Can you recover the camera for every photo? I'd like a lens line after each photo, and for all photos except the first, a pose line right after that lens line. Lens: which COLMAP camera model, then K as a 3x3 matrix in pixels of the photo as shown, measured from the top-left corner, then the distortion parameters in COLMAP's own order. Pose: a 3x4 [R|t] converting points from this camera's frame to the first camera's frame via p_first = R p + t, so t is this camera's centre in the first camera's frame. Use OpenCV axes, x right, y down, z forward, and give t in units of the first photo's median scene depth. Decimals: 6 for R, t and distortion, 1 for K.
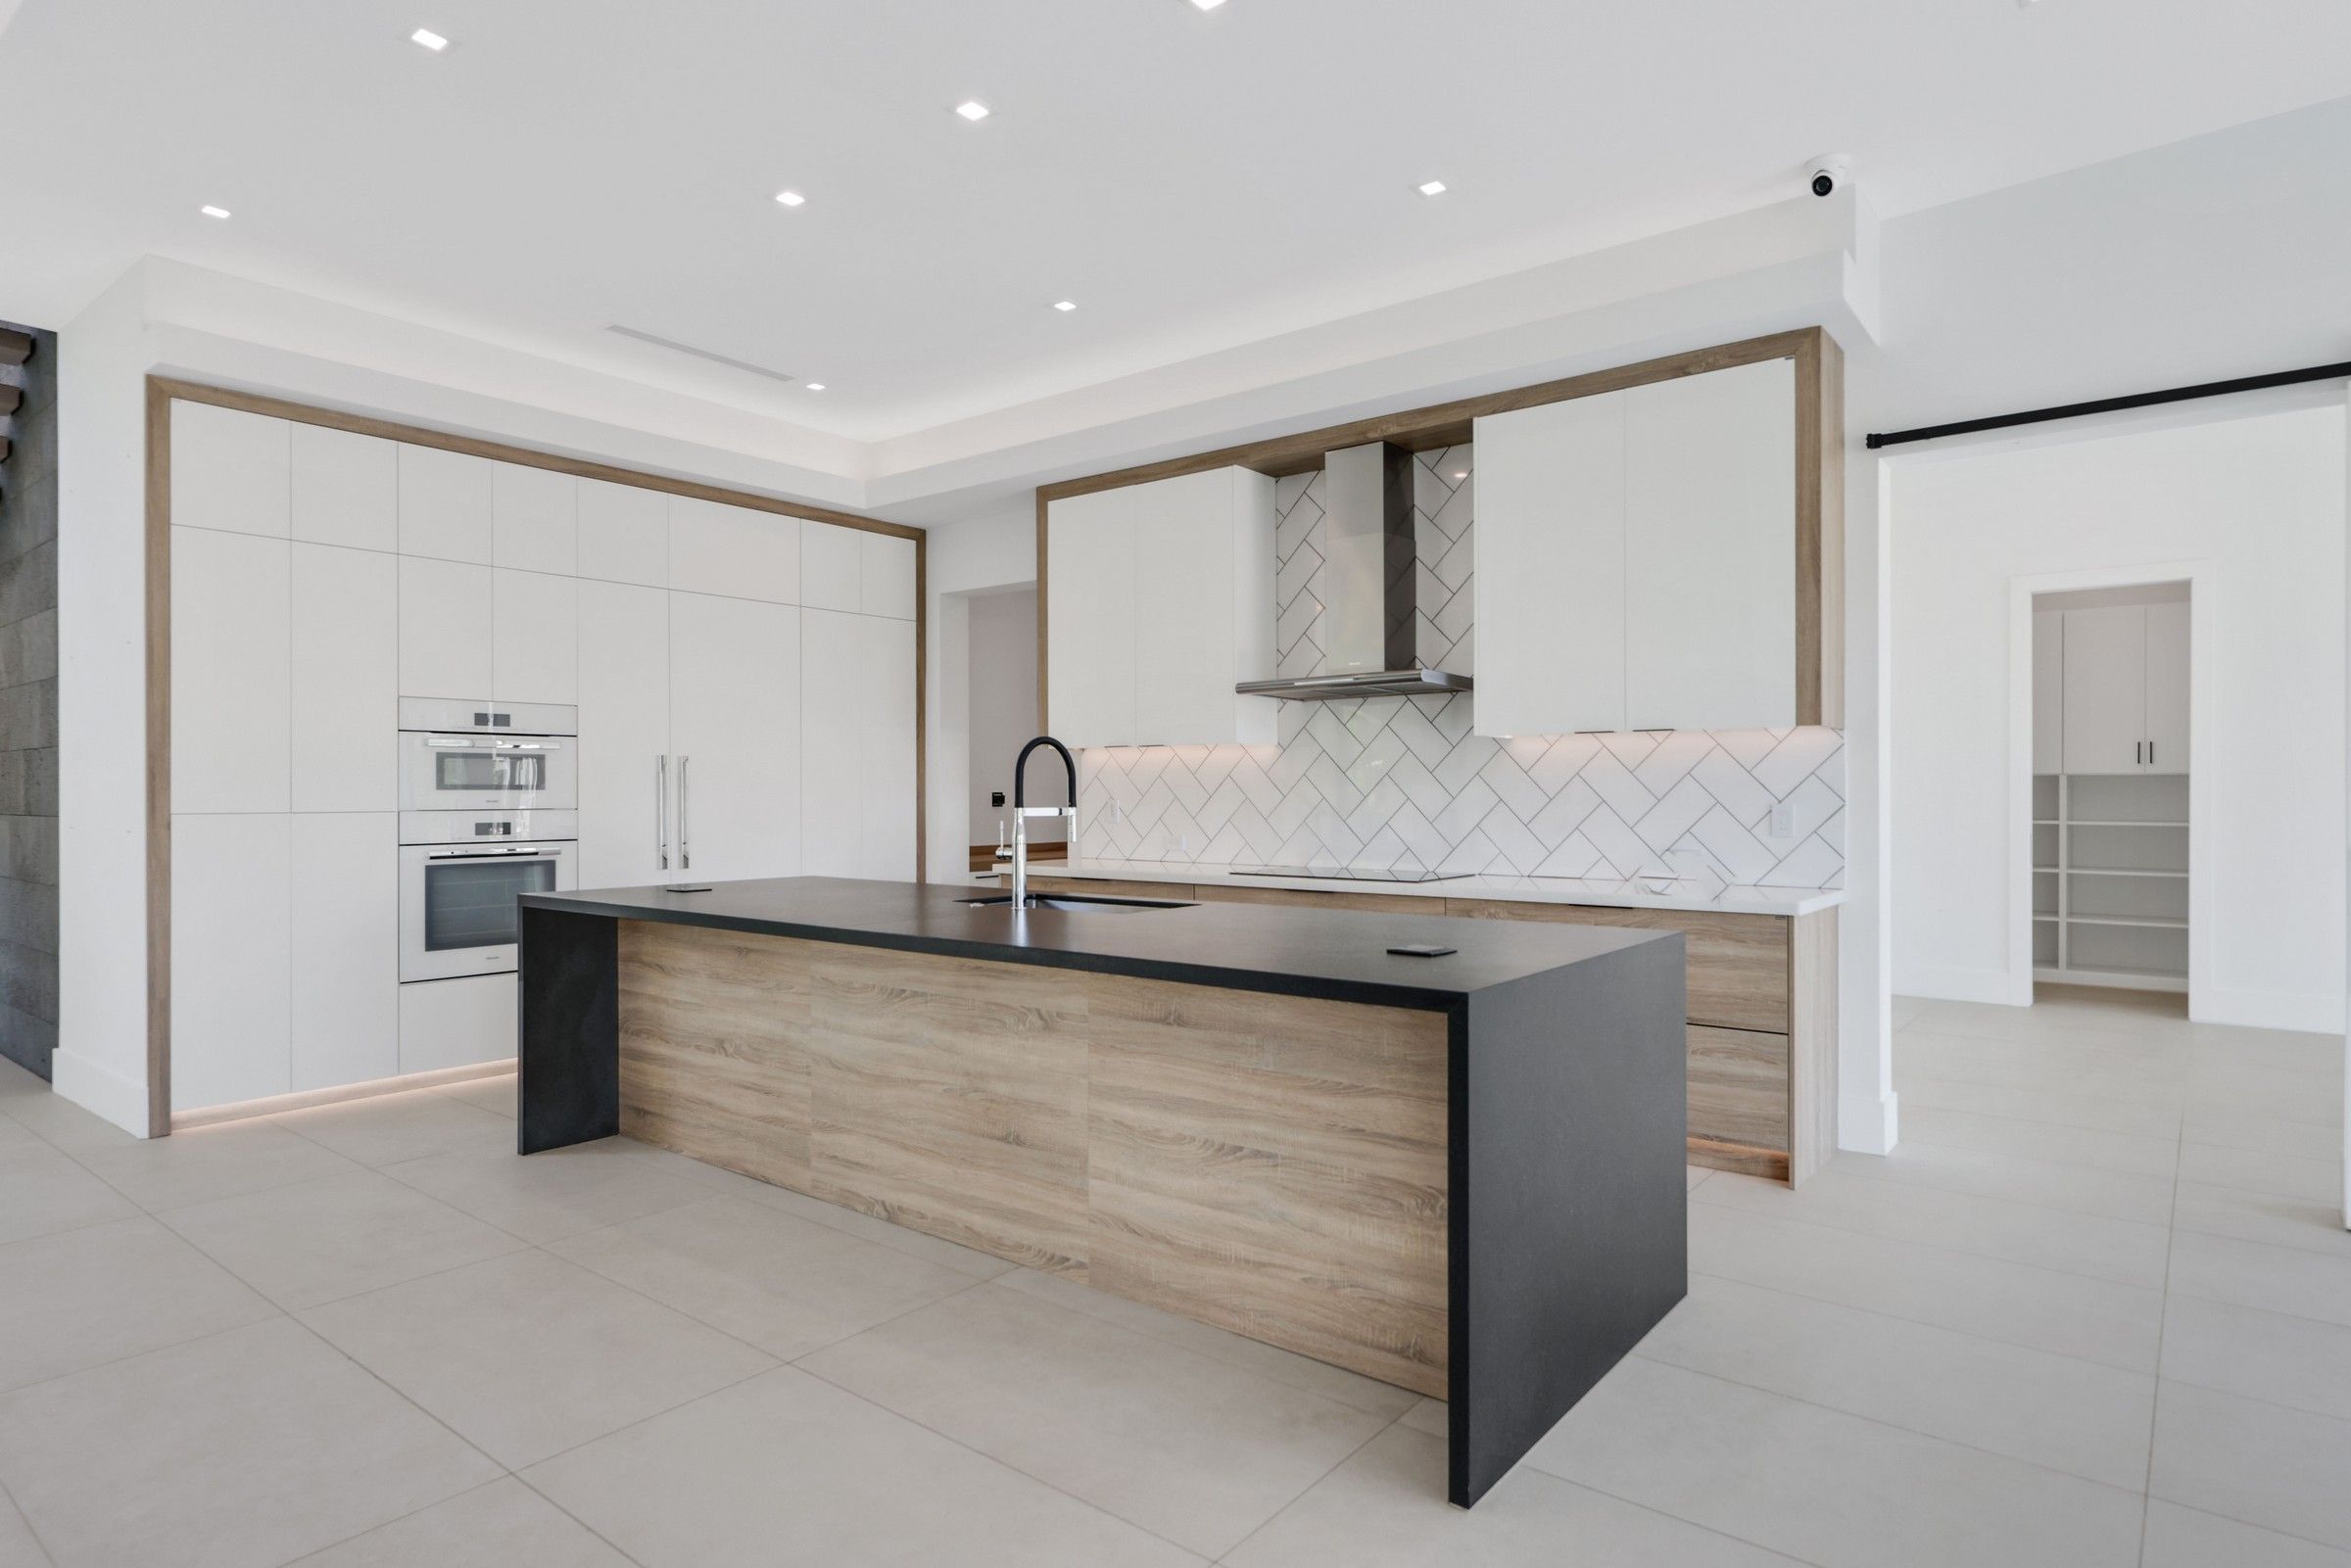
lens RADIAL K [[1278.3, 0, 1188.6], [0, 1278.3, 794.5], [0, 0, 1]] dist [-0.003652, -0.001161]
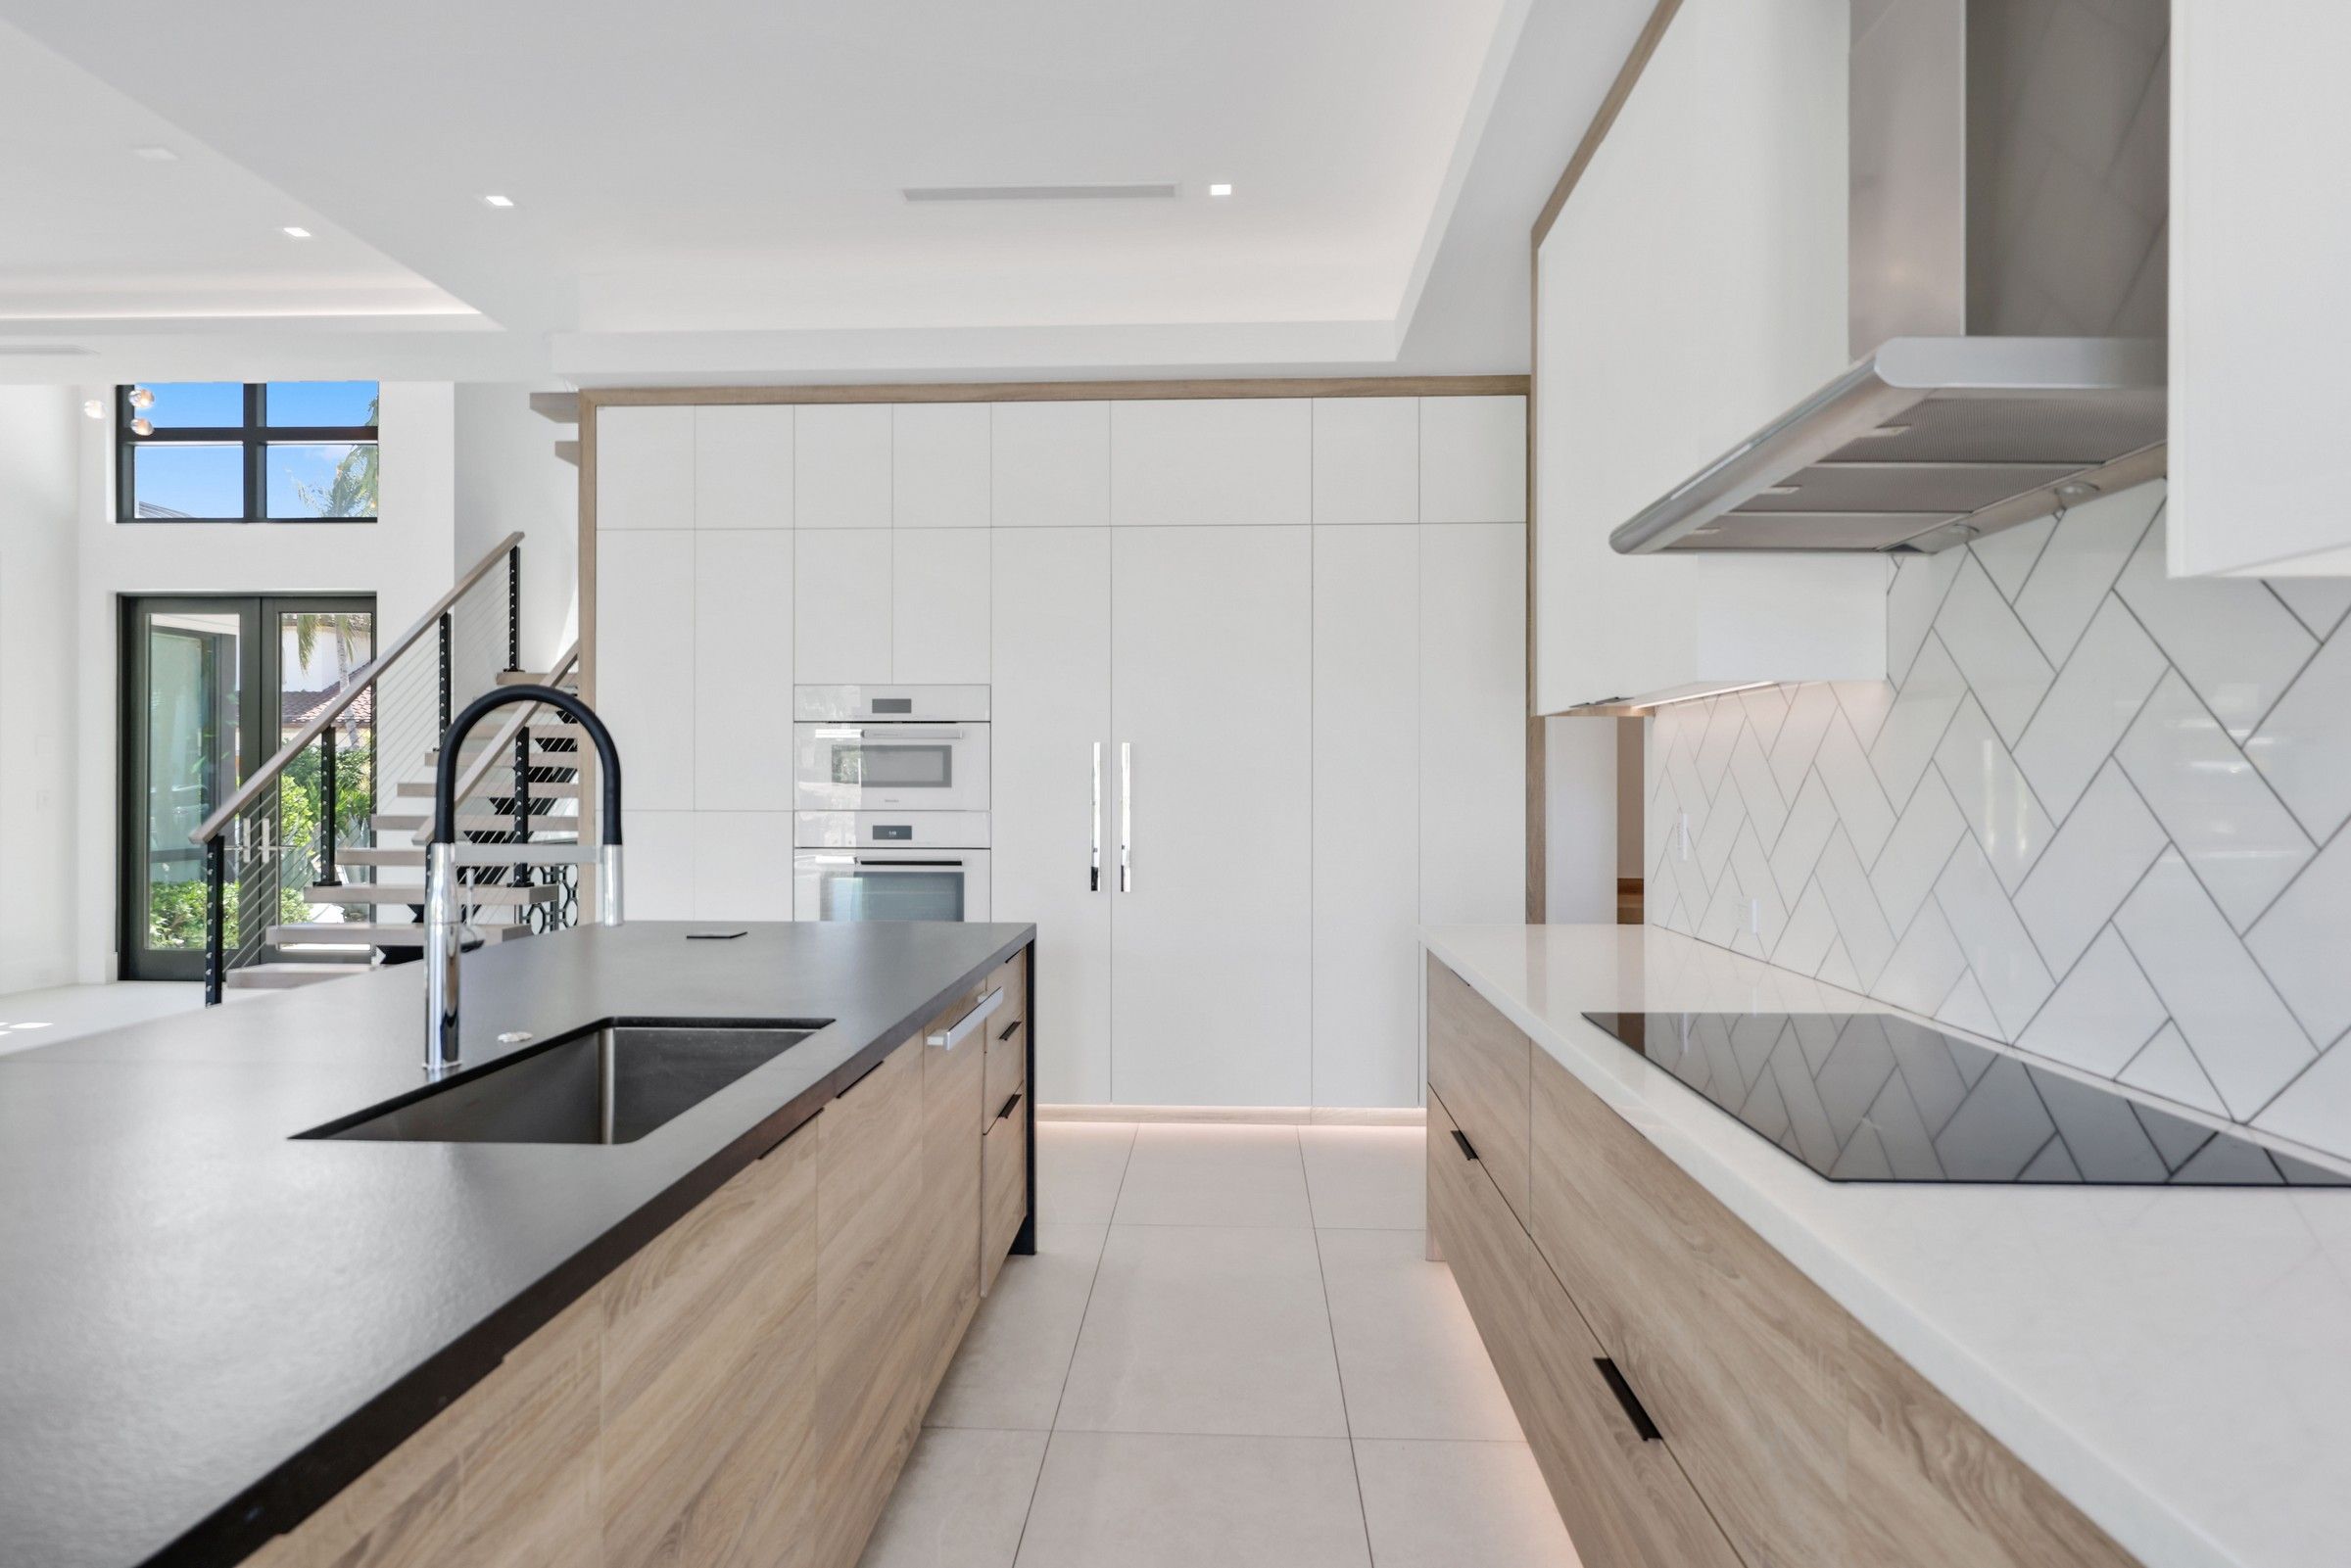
lens RADIAL K [[1278.3, 0, 1176.9], [0, 1278.3, 786.3], [0, 0, 1]] dist [-0.003652, -0.001161]
pose [[0.588638, 0.006486, -0.808370, 0.317433], [-0.003254, 0.999979, 0.005654, -0.011514], [0.808390, -0.000697, 0.588647, 0.771204]]
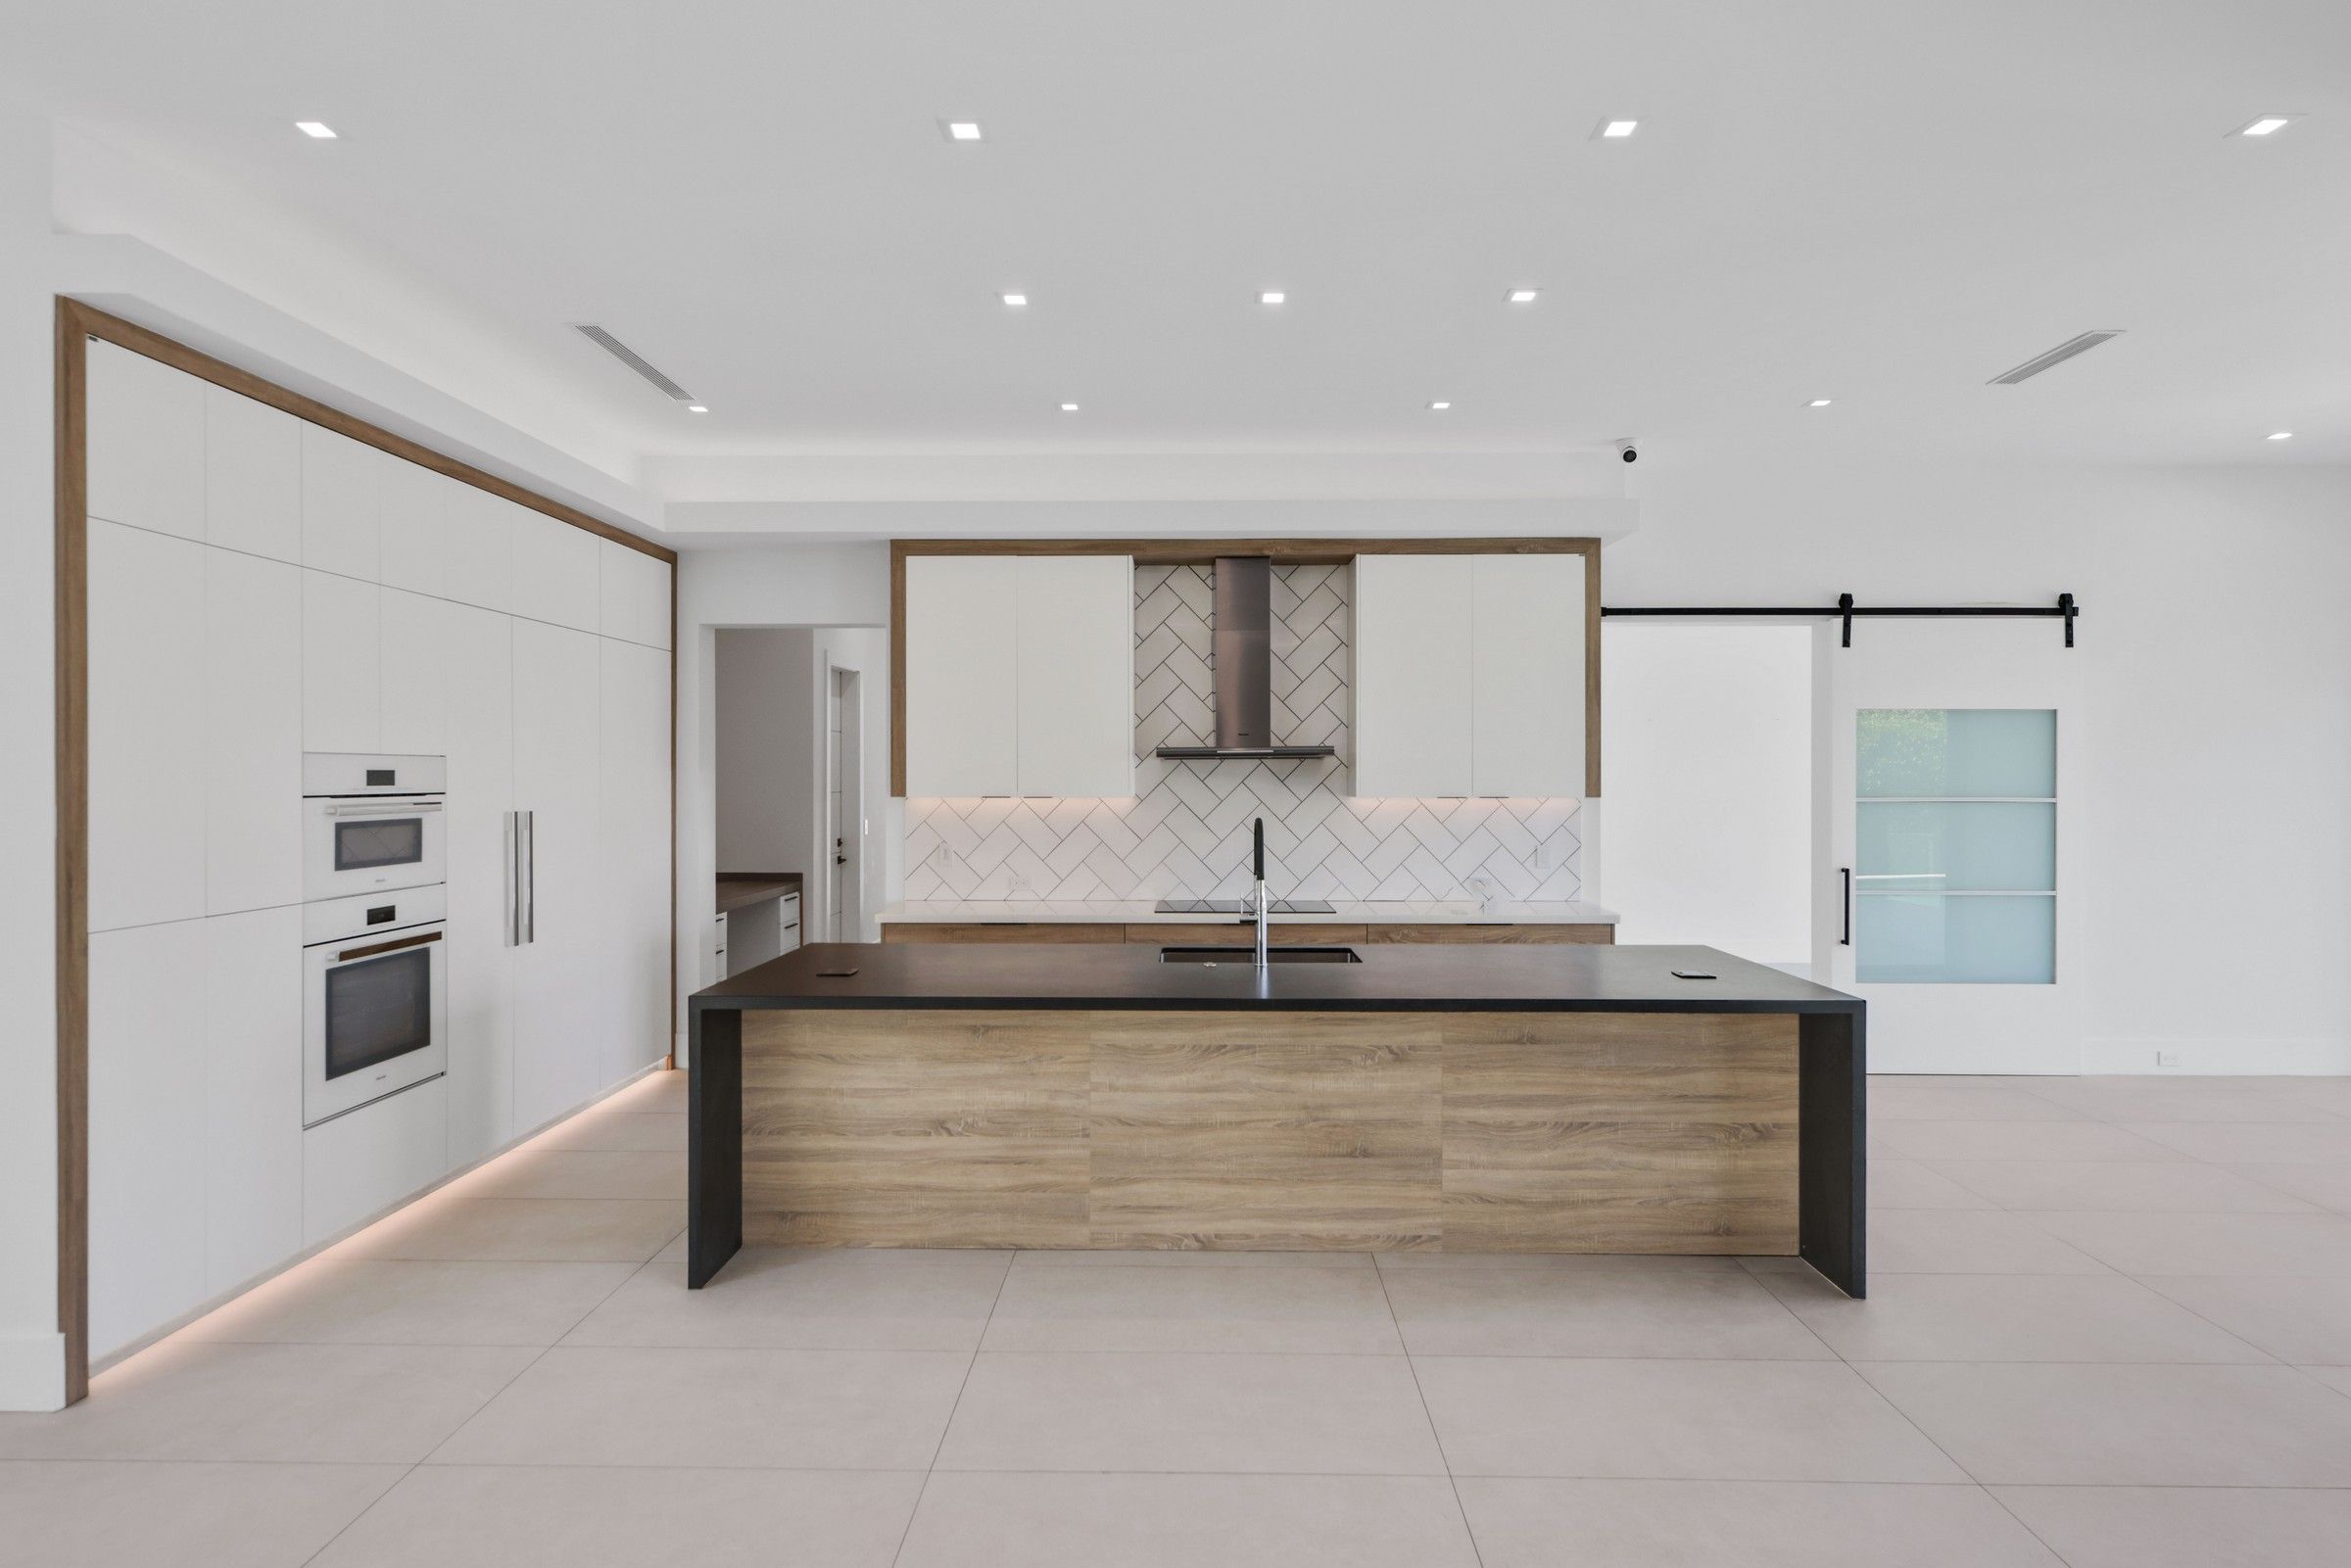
lens RADIAL K [[1241.8, 0, 1170.0], [0, 1241.8, 776.0], [0, 0, 1]] dist [0.001233, -0.000387]
pose [[0.799573, 0.001352, 0.600568, -0.735065], [-0.000197, 0.999998, -0.001988, -0.069277], [-0.600569, 0.001471, 0.799571, 0.103501]]
